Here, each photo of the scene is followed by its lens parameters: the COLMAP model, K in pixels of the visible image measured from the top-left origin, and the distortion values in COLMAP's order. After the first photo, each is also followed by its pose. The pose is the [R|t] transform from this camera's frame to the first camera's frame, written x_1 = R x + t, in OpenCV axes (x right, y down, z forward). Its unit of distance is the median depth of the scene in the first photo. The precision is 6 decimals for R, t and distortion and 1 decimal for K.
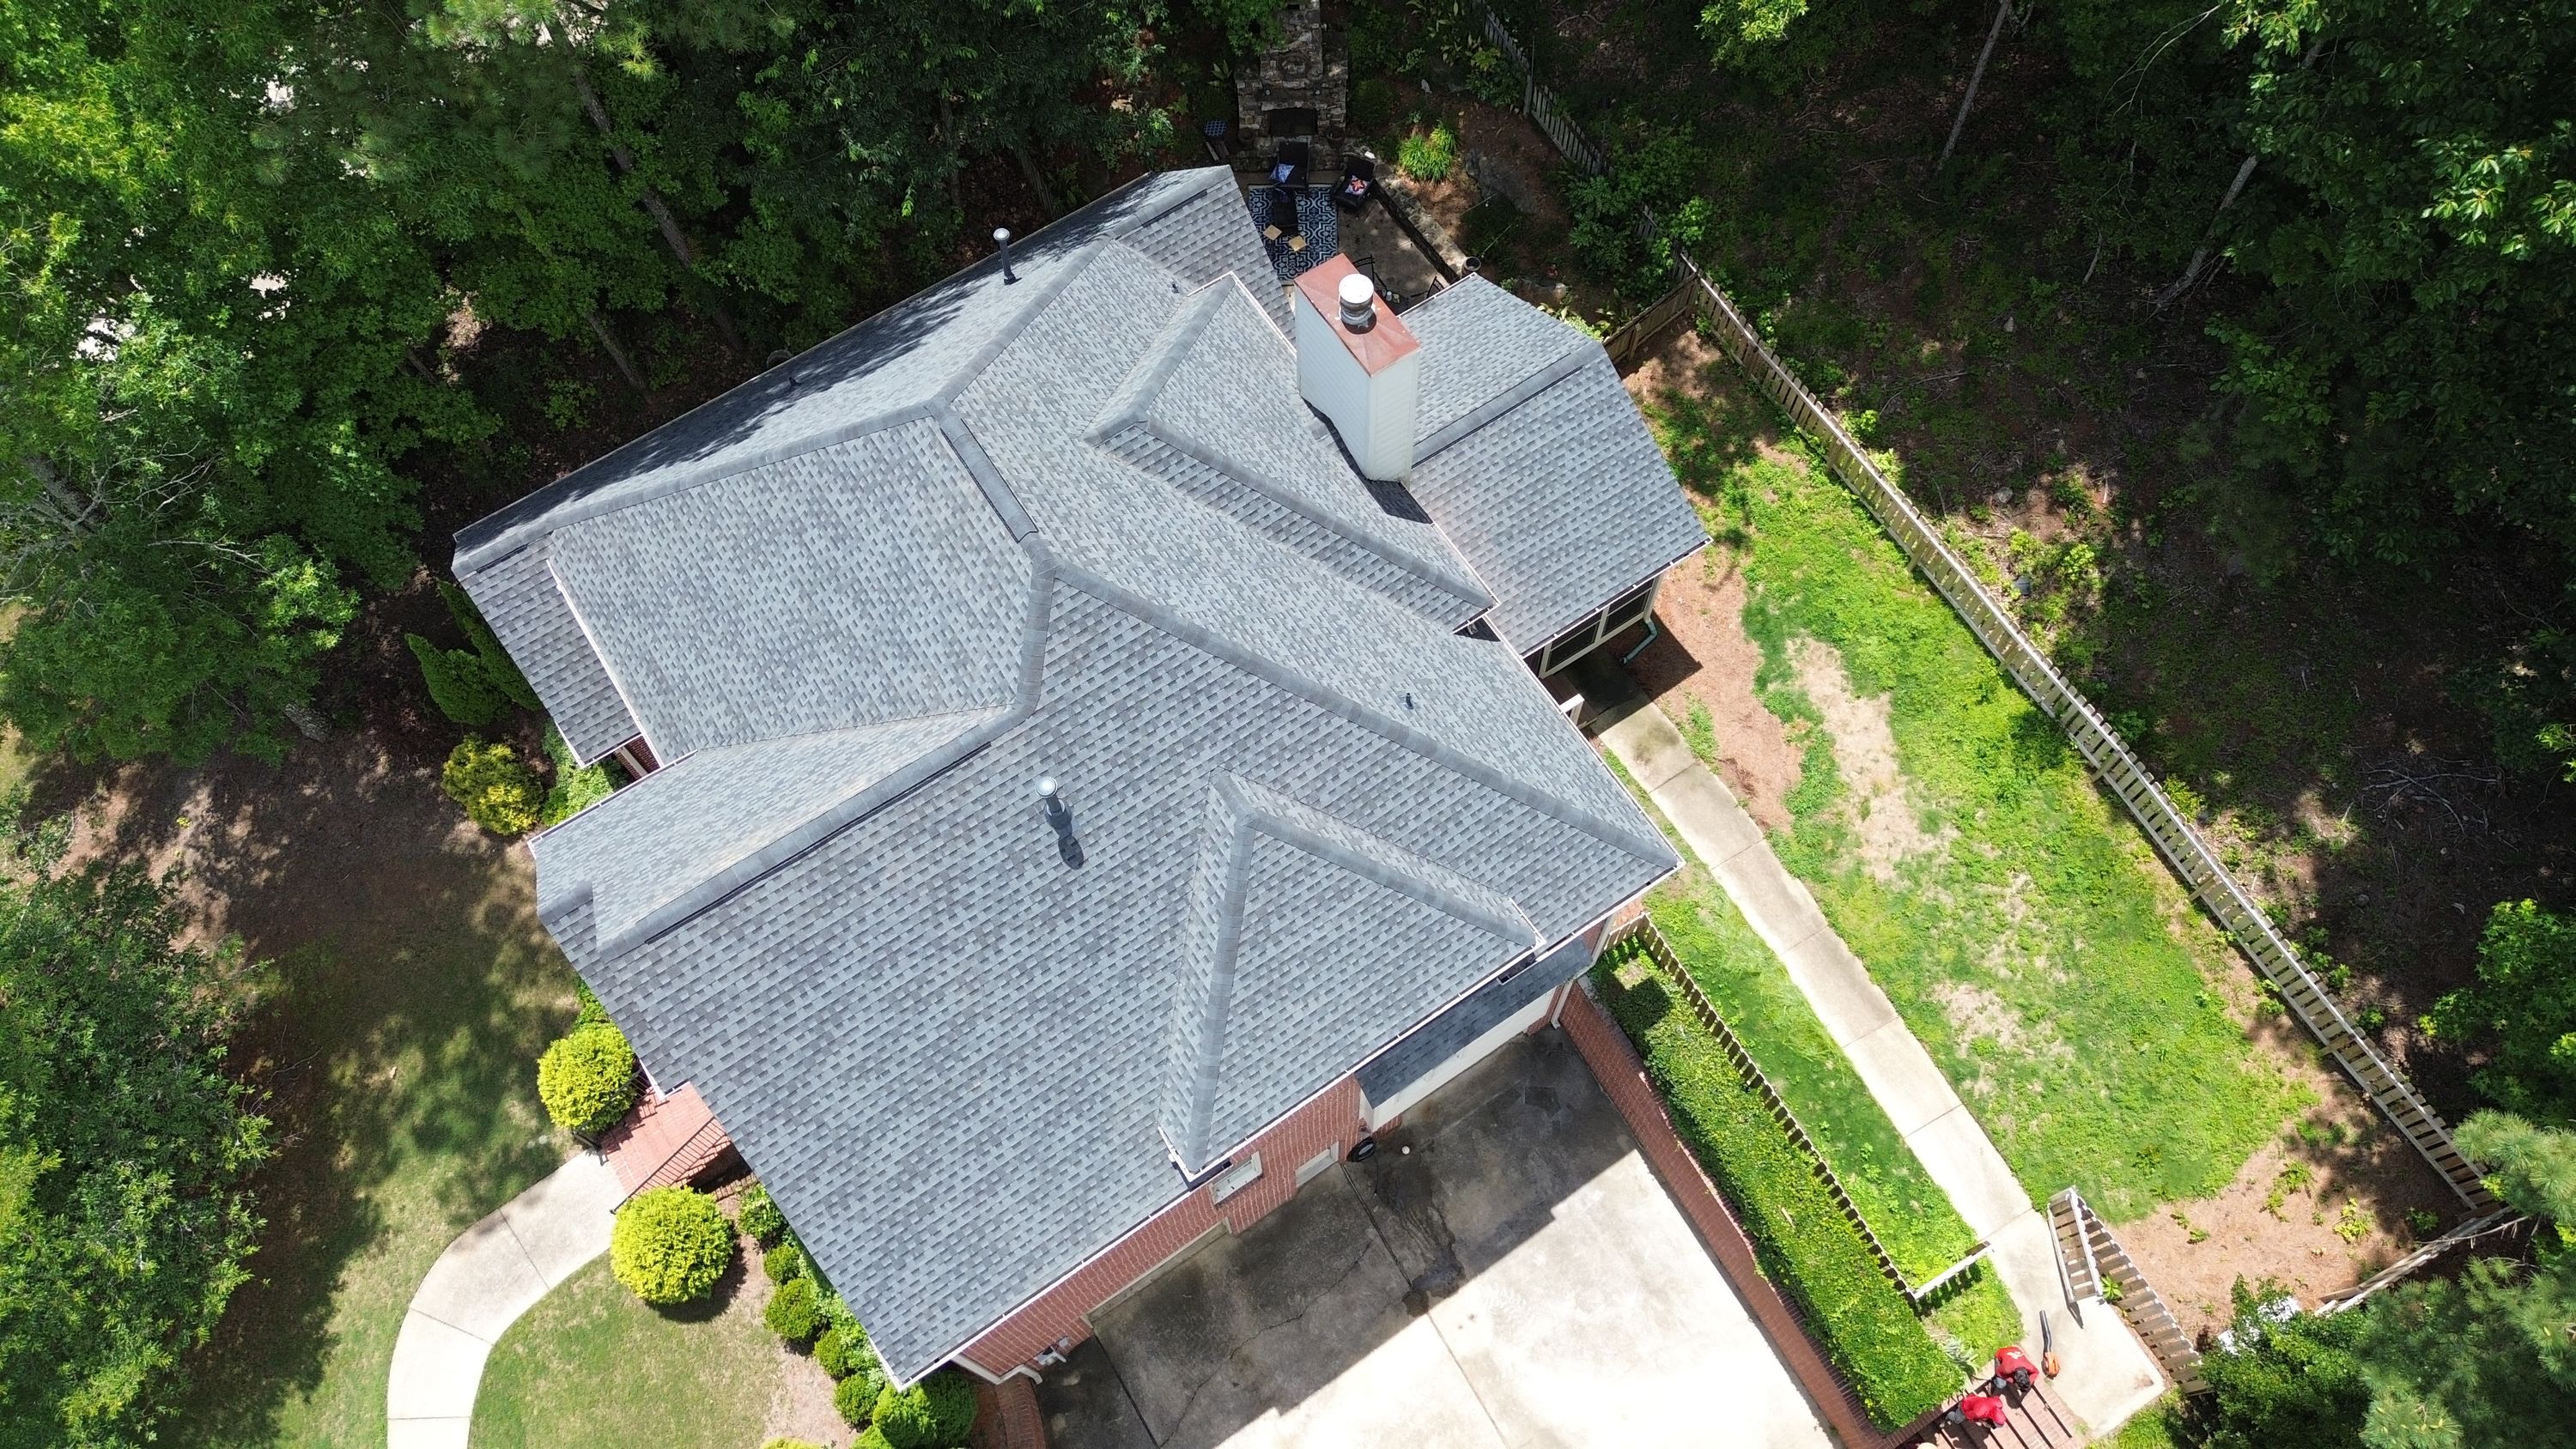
lens RADIAL K [[1814.3, 0, 1288.1], [0, 1814.3, 714.3], [0, 0, 1]] dist [0.062276, -0.057634]
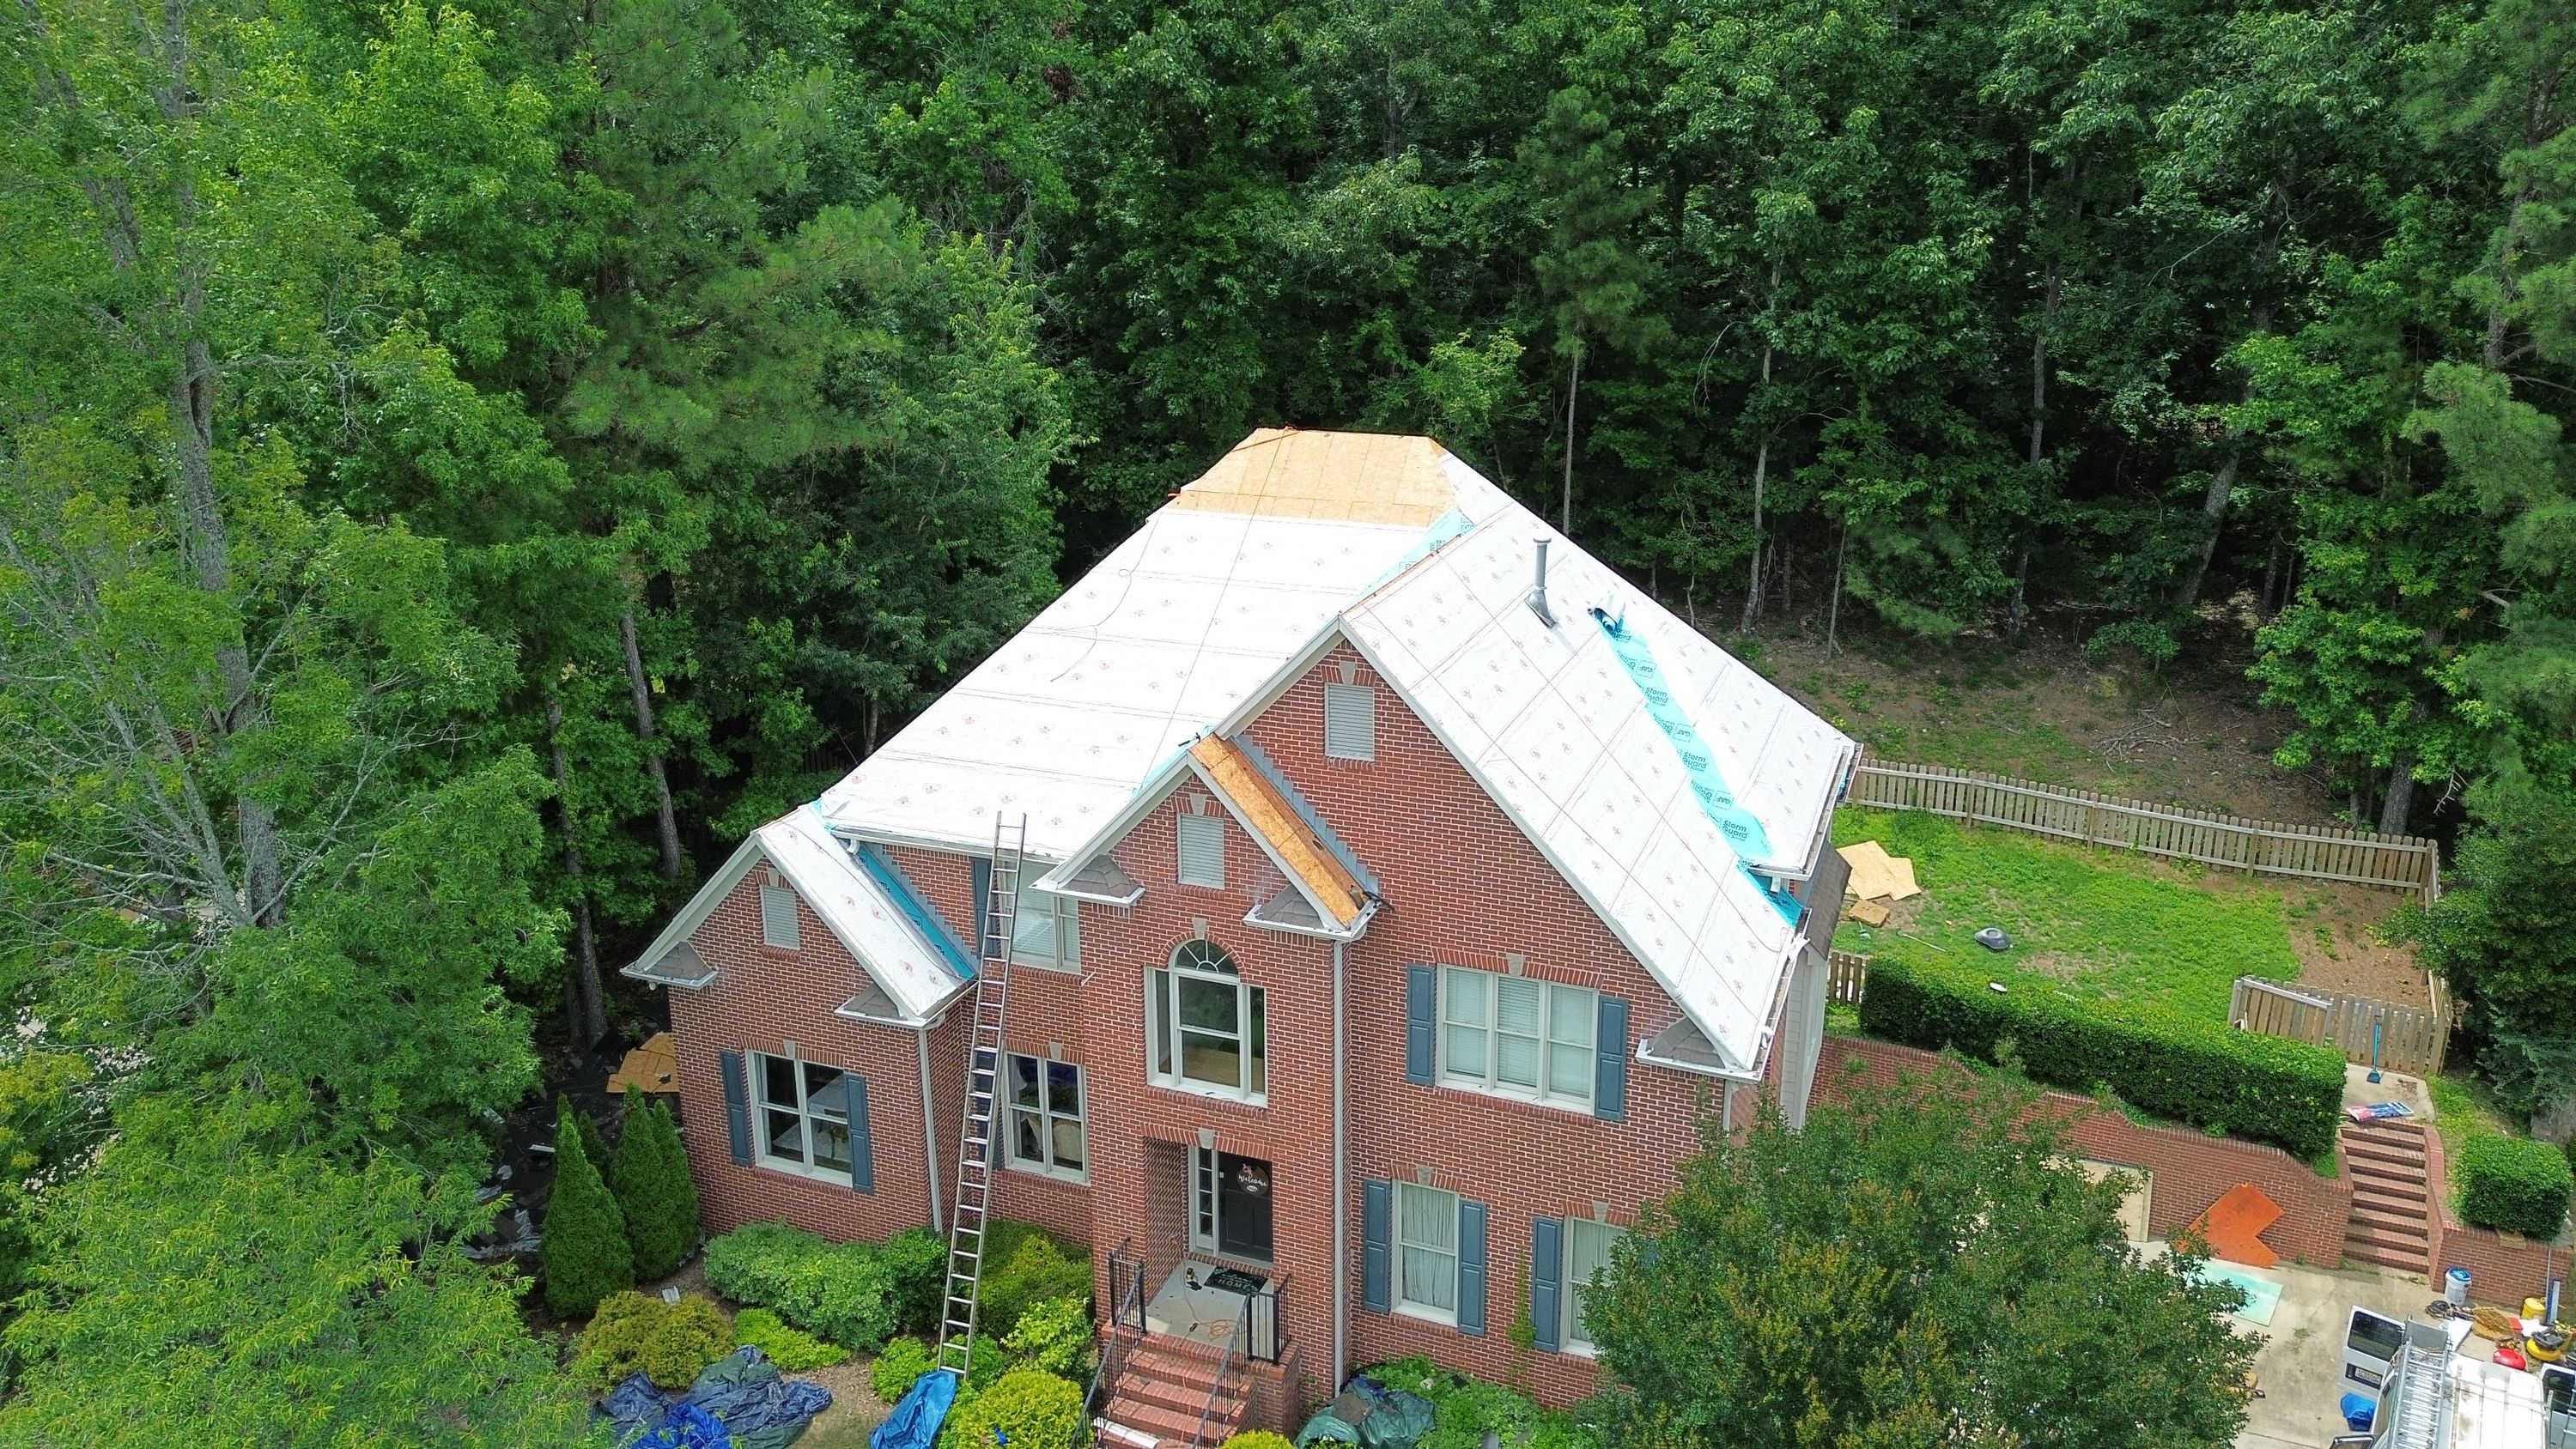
lens RADIAL K [[1814.3, 0, 1290.0], [0, 1814.3, 728.1], [0, 0, 1]] dist [0.062276, -0.057634]
pose [[0.817417, -0.156846, 0.554282, -0.827291], [0.515489, 0.628624, -0.582325, 0.628171], [-0.257099, 0.761729, 0.594700, 0.390251]]
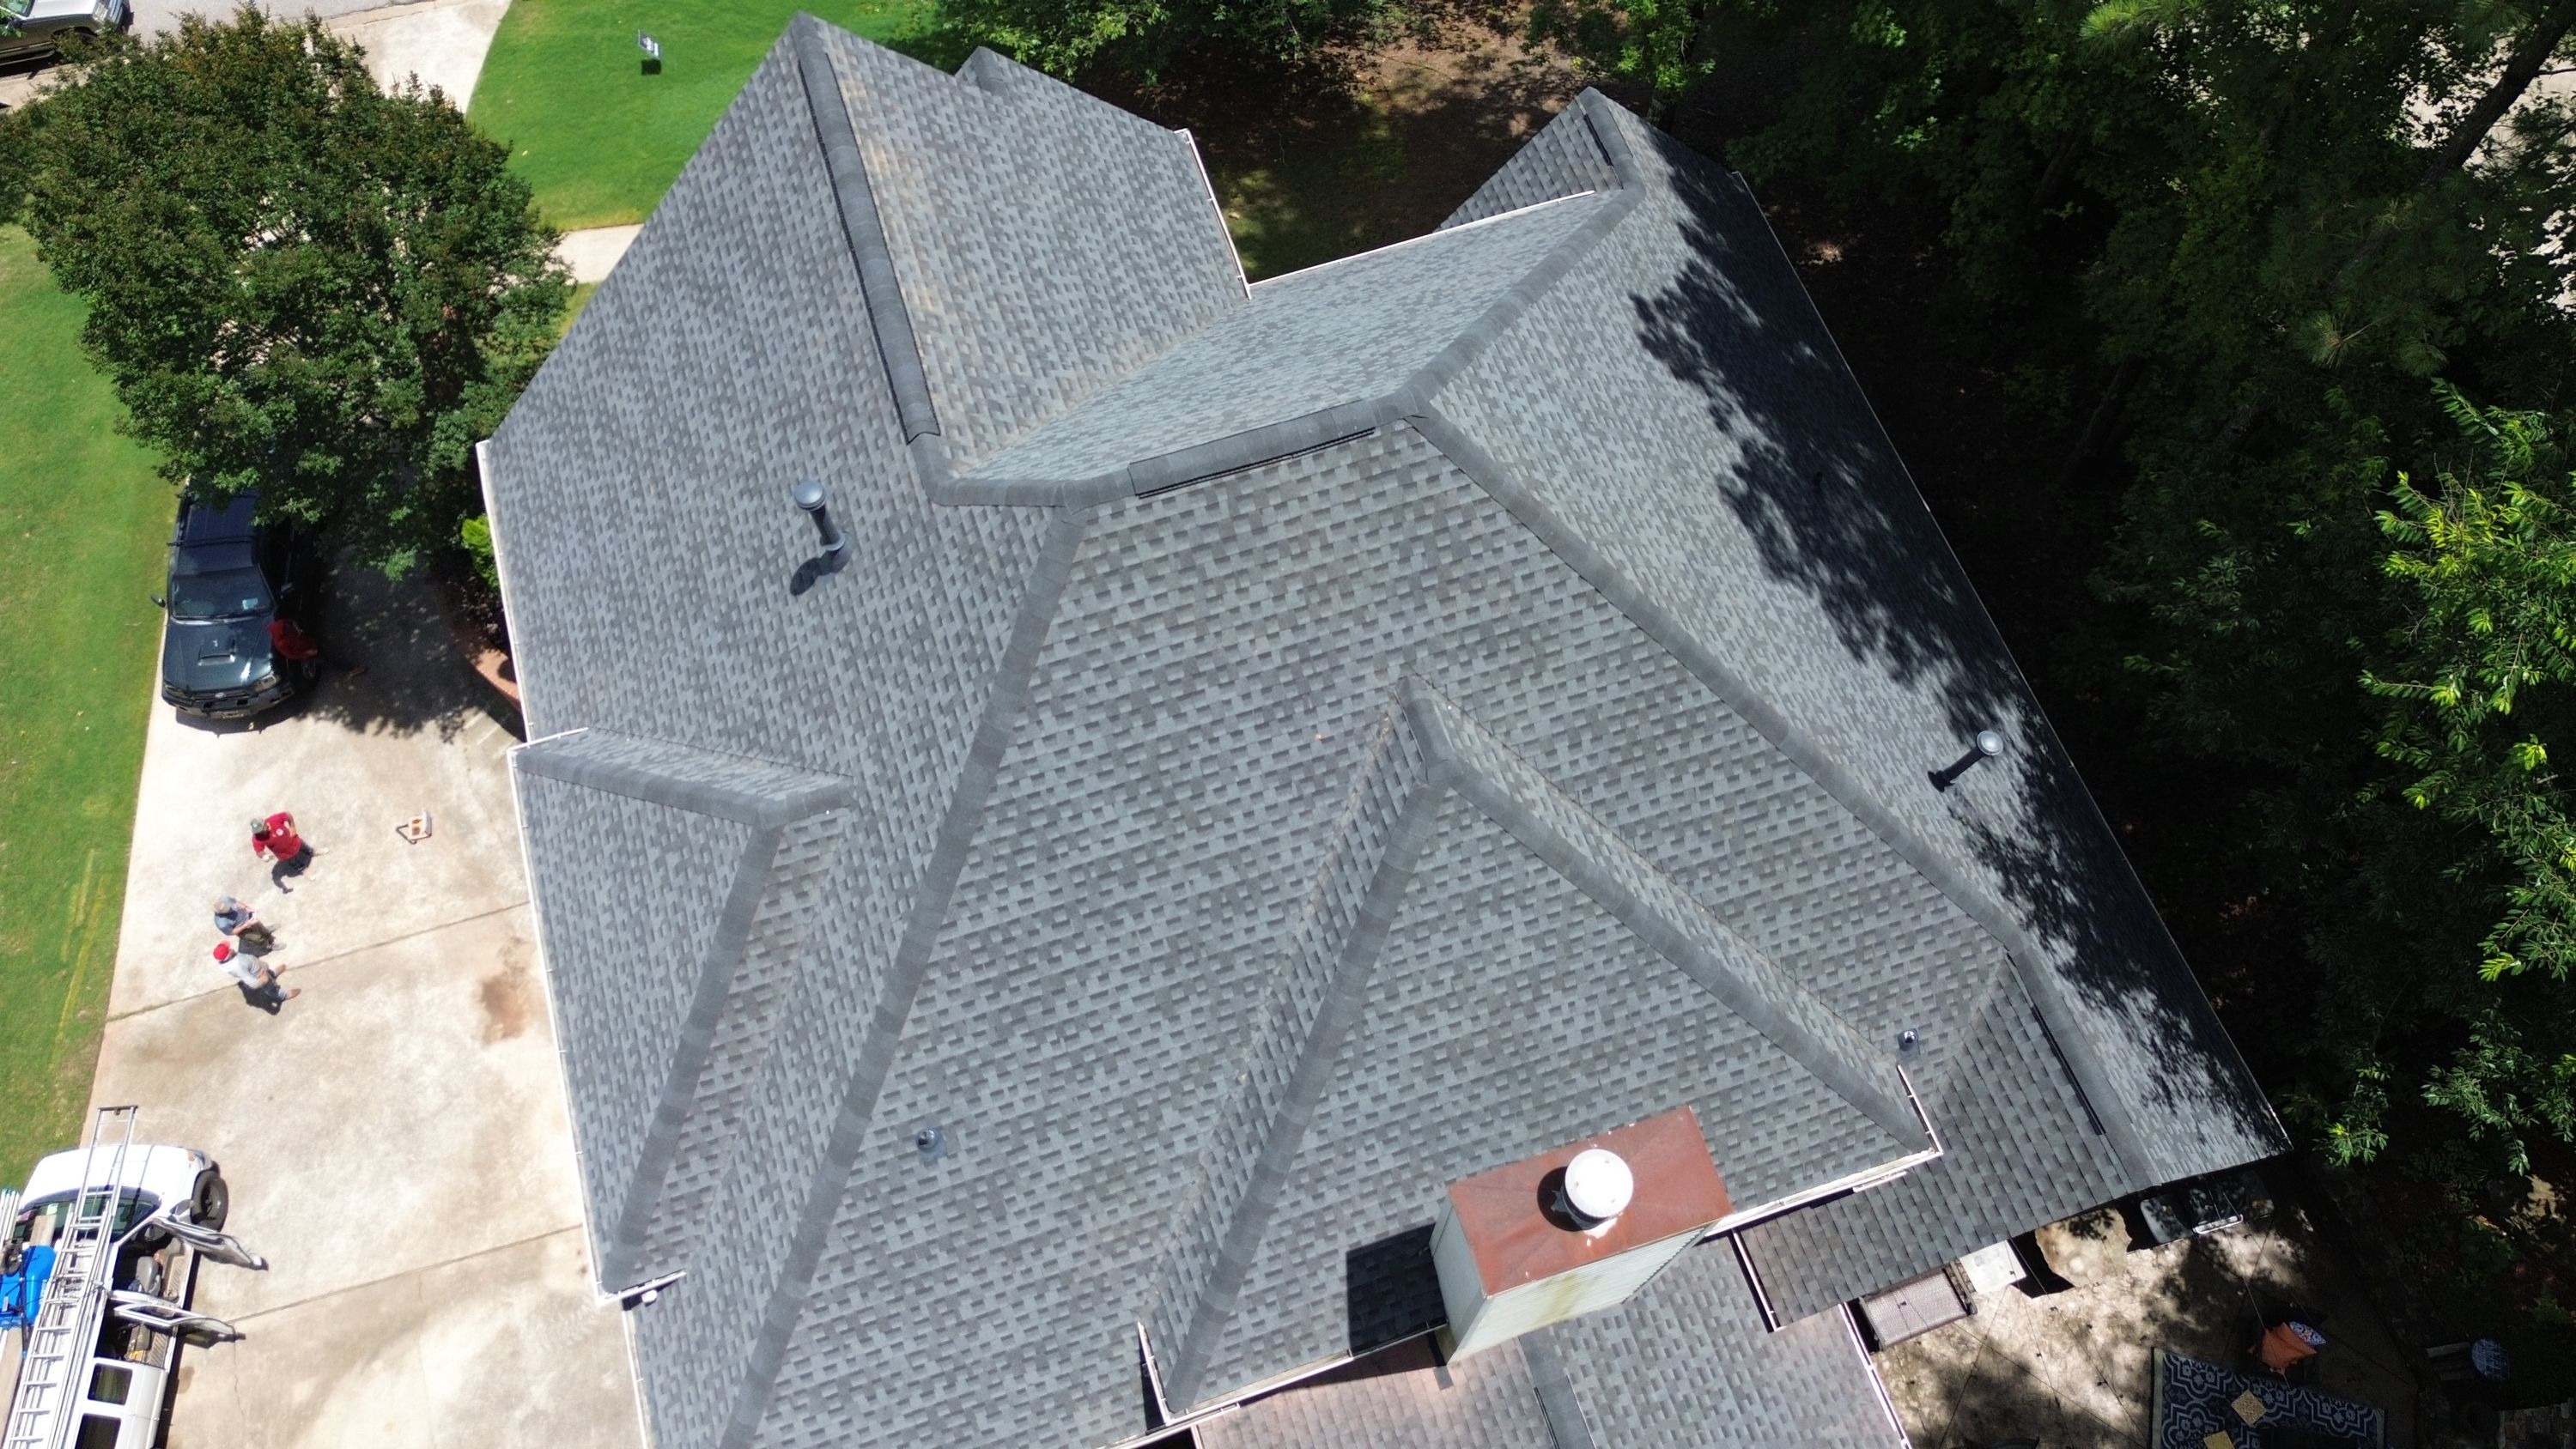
lens RADIAL K [[1814.3, 0, 1300.5], [0, 1814.3, 736.2], [0, 0, 1]] dist [0.062276, -0.057634]
pose [[-0.259200, 0.887202, -0.381691, 0.150503], [-0.870374, -0.043267, 0.490487, -0.420226], [0.418647, 0.459348, 0.783412, 0.502848]]
